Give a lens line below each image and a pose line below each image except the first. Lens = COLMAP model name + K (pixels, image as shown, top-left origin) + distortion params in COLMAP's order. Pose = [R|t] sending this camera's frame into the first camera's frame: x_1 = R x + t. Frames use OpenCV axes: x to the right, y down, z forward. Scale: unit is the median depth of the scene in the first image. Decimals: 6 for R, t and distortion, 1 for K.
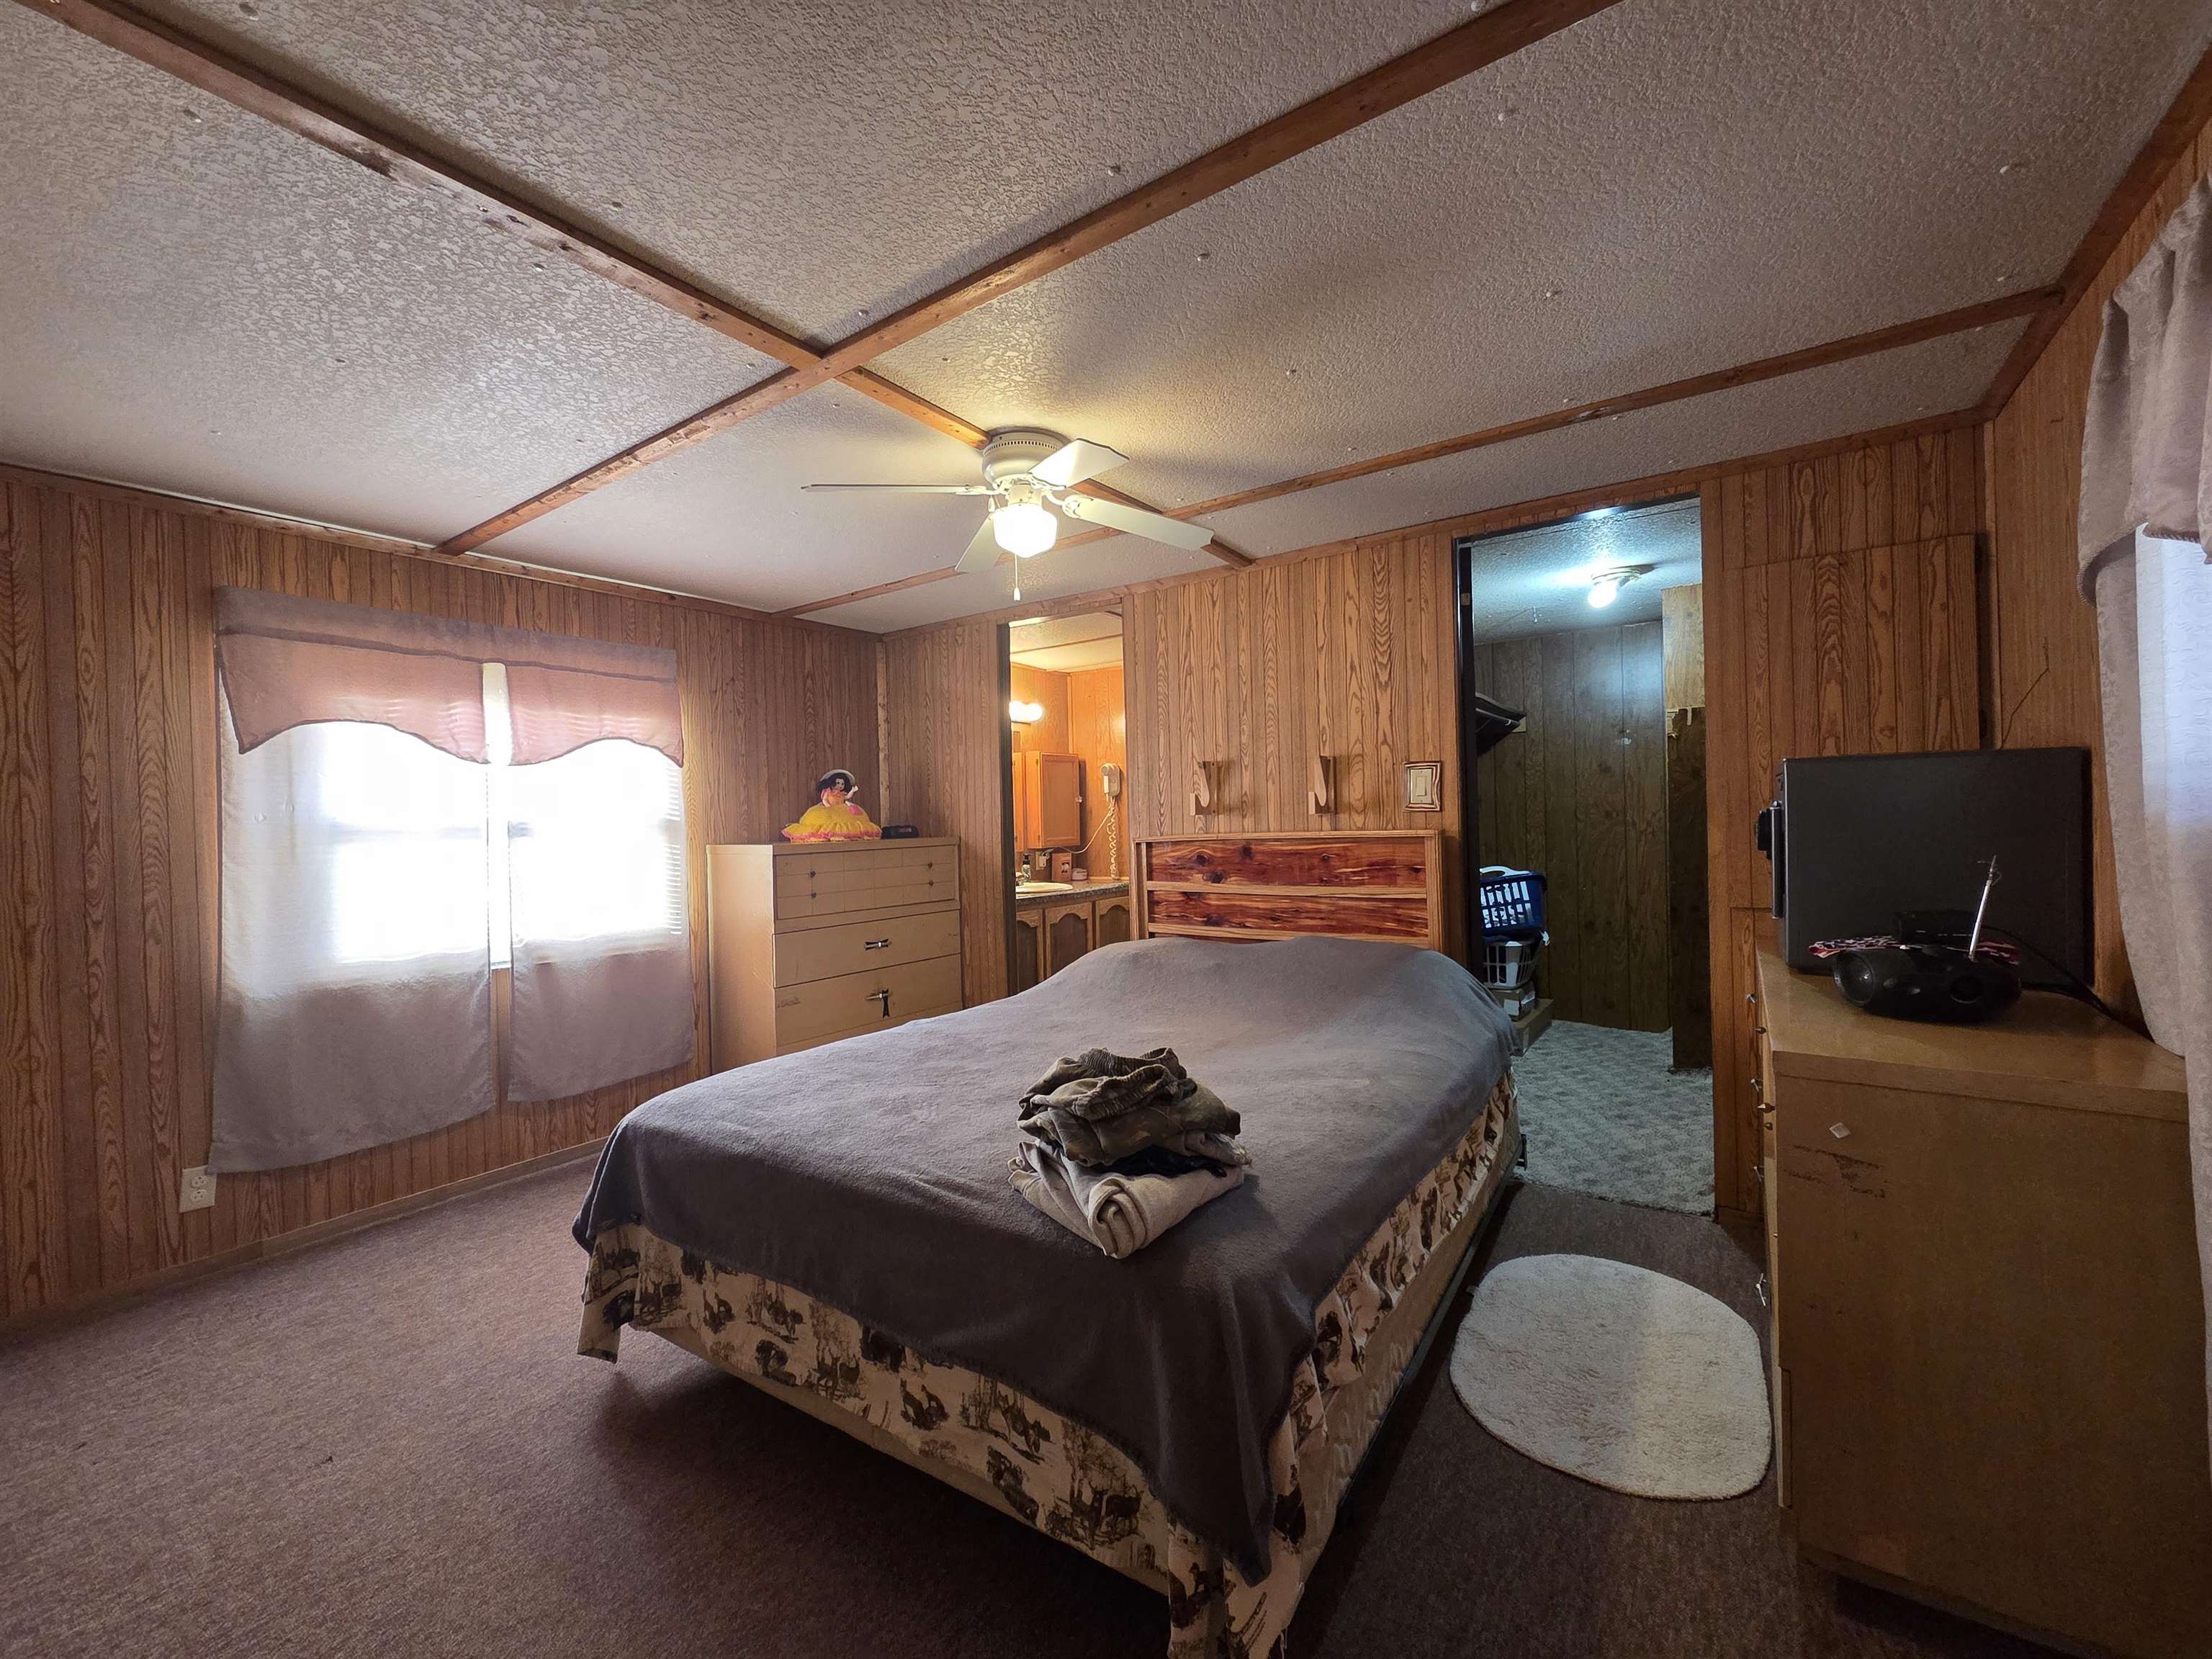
lens RADIAL K [[889.1, 0, 1103.2], [0, 889.1, 827.5], [0, 0, 1]] dist [0.000212, 0.000415]
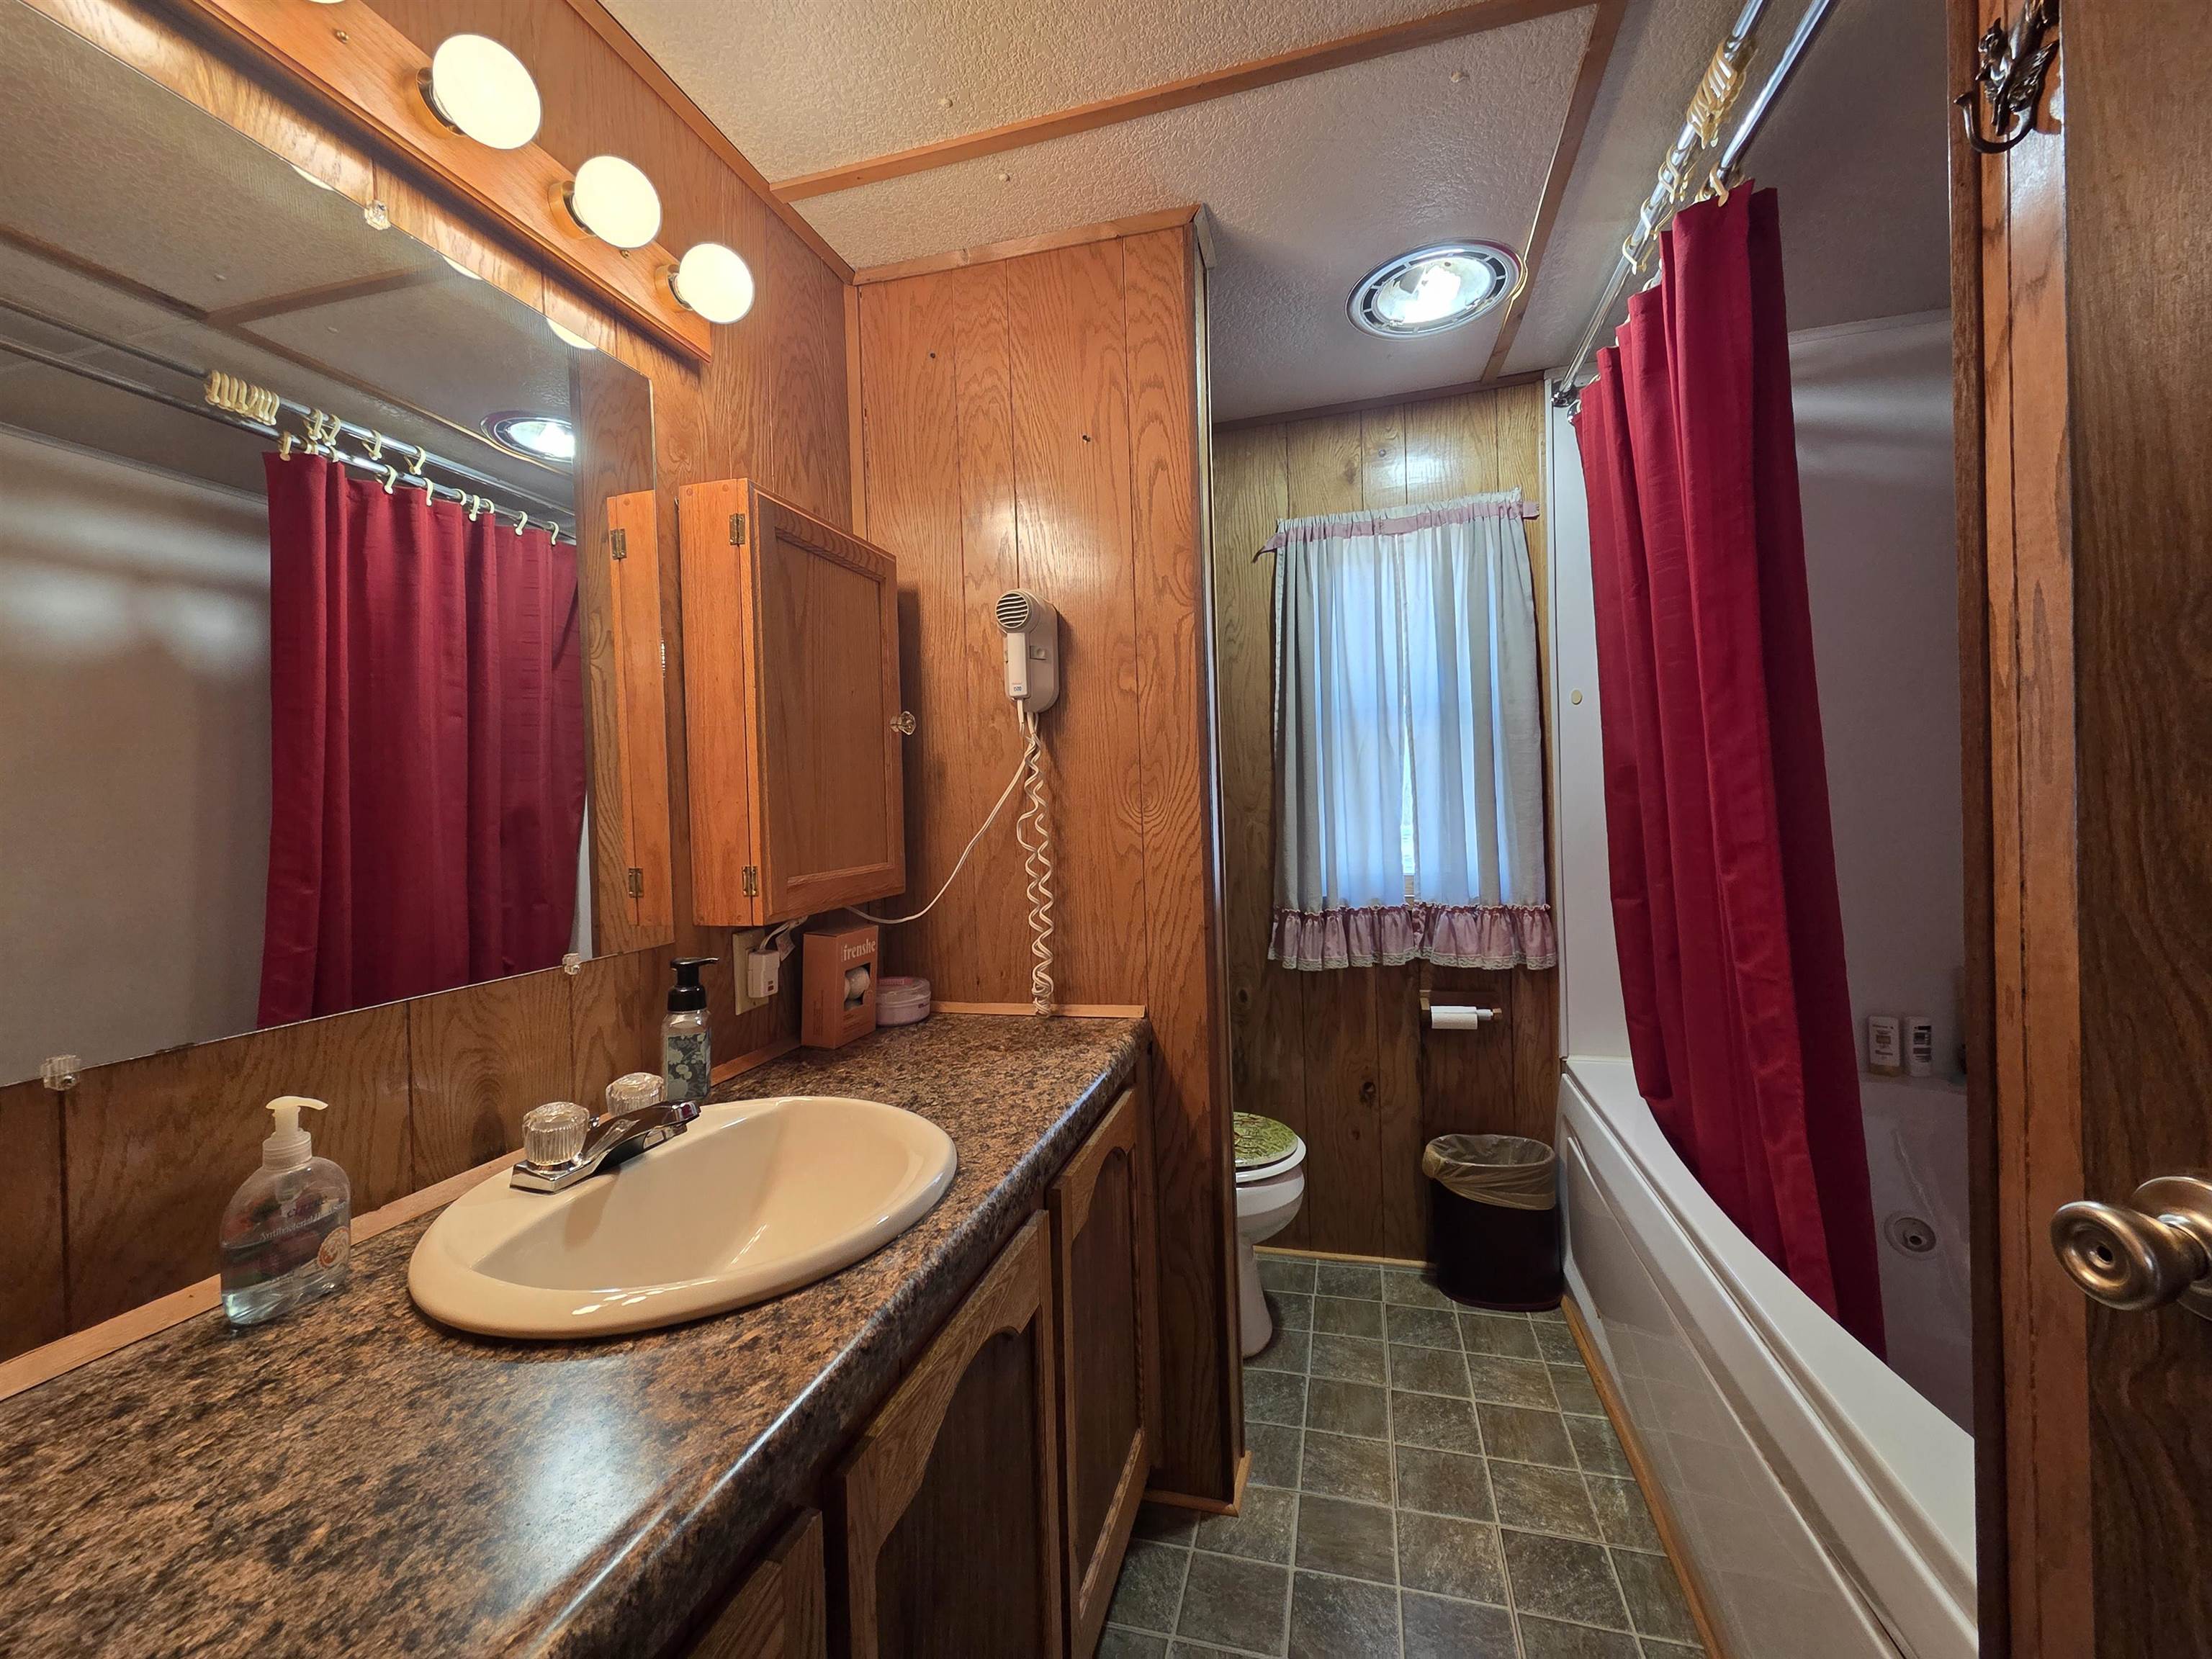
lens RADIAL K [[889.1, 0, 1100.6], [0, 889.1, 820.6], [0, 0, 1]] dist [0.000212, 0.000415]
pose [[0.947518, -0.009481, 0.319561, -0.096654], [0.011842, 0.999915, -0.005448, -0.000654], [-0.319482, 0.008946, 0.947550, 1.237356]]
